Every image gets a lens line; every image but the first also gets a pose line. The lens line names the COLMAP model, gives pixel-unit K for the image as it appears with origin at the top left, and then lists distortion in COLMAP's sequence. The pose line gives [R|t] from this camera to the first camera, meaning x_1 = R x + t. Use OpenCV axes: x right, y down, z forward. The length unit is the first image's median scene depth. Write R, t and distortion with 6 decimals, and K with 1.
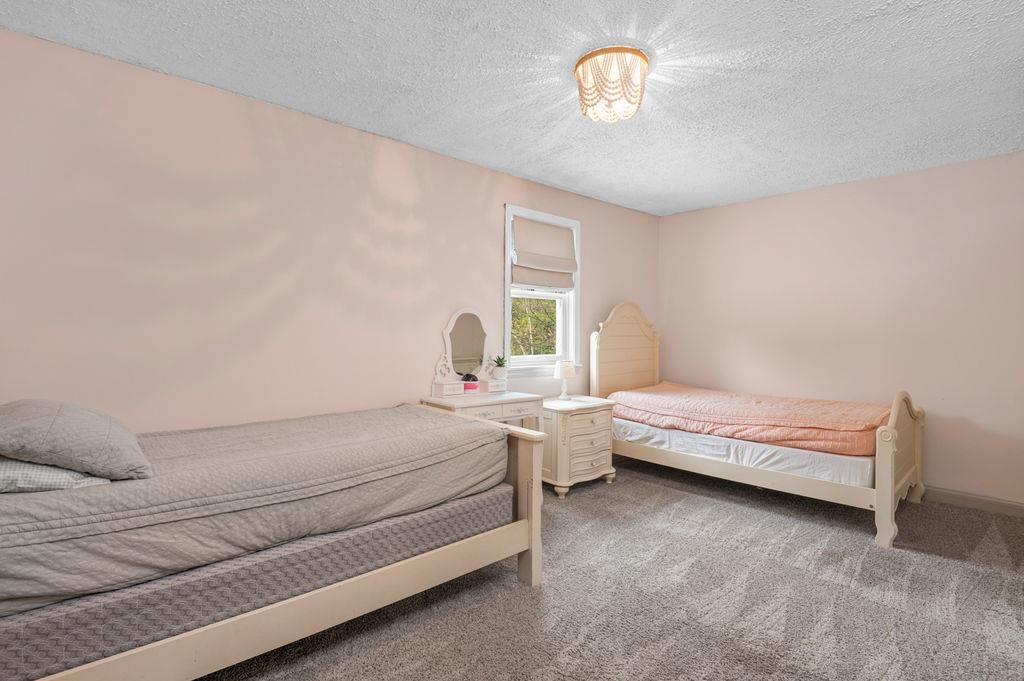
lens RADIAL K [[497.1, 0, 512.0], [0, 497.1, 340.5], [0, 0, 1]] dist [-0.002463, -0.000899]
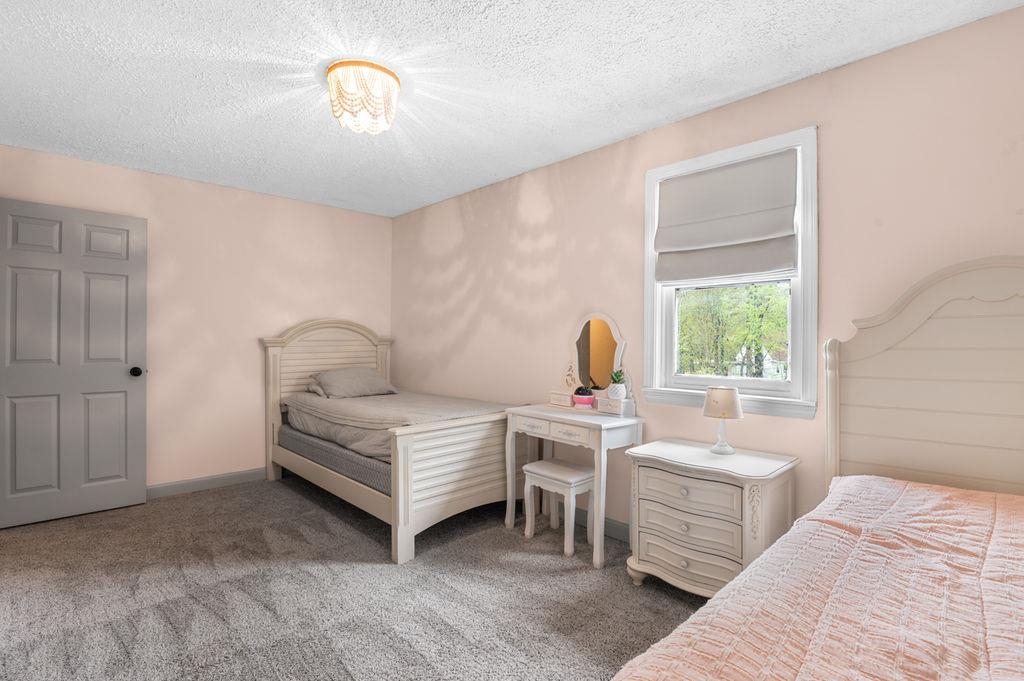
lens RADIAL K [[497.1, 0, 512.0], [0, 497.1, 340.5], [0, 0, 1]] dist [-0.002463, -0.000899]
pose [[0.021143, -0.018060, -0.999613, 0.889712], [-0.026633, 0.999472, -0.018620, 0.005740], [0.999422, 0.027017, 0.020651, 0.935096]]
